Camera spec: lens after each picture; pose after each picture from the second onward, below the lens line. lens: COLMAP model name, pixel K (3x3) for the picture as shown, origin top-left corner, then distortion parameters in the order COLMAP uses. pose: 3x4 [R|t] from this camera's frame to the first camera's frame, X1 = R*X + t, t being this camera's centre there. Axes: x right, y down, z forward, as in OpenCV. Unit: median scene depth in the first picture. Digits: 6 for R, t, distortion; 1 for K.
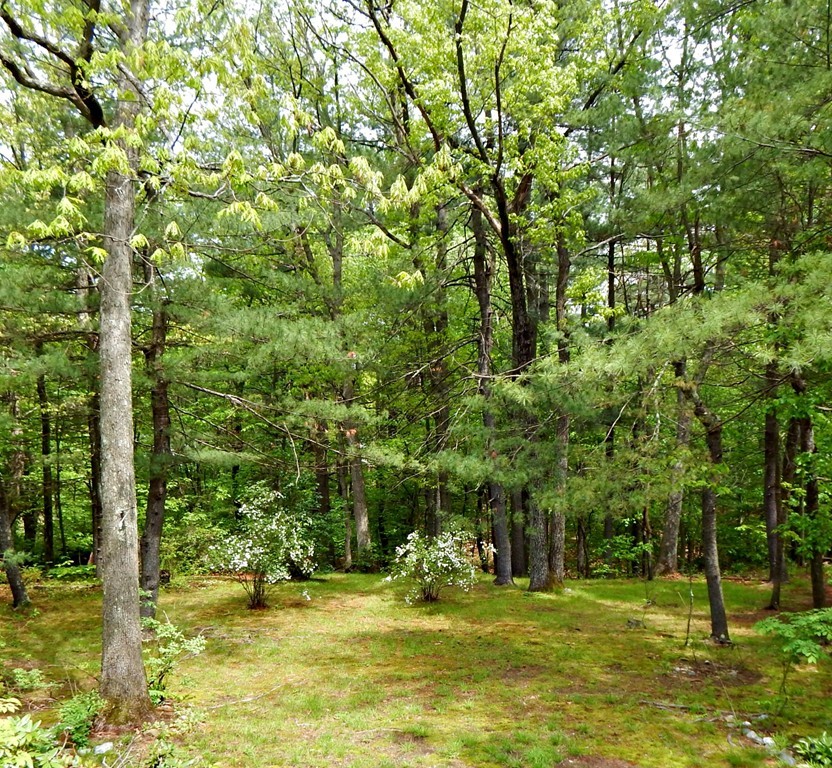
lens RADIAL K [[980.3, 0, 416.0], [0, 980.3, 384.0], [0, 0, 1]] dist [-0.156161, -0.005021]
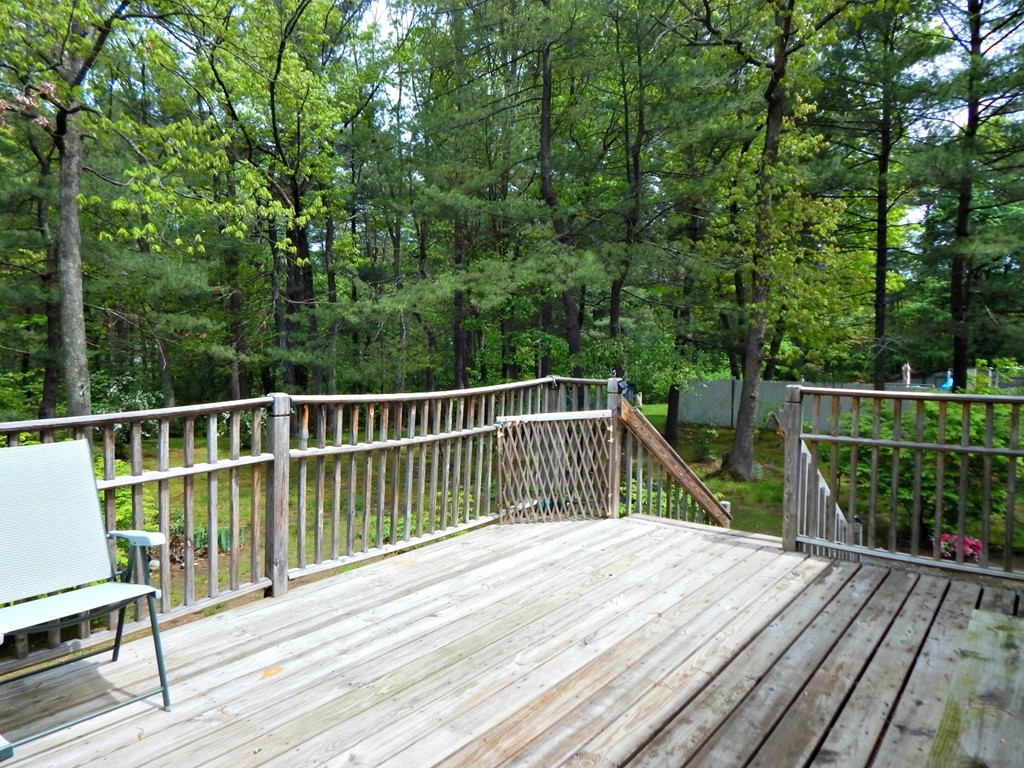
lens RADIAL K [[674.3, 0, 512.0], [0, 674.3, 384.0], [0, 0, 1]] dist [-0.004672, -0.001342]
pose [[0.905706, -0.022025, 0.423334, -0.096789], [-0.028543, 0.993214, 0.112741, -0.010686], [-0.422945, -0.114194, 0.898931, -0.221000]]
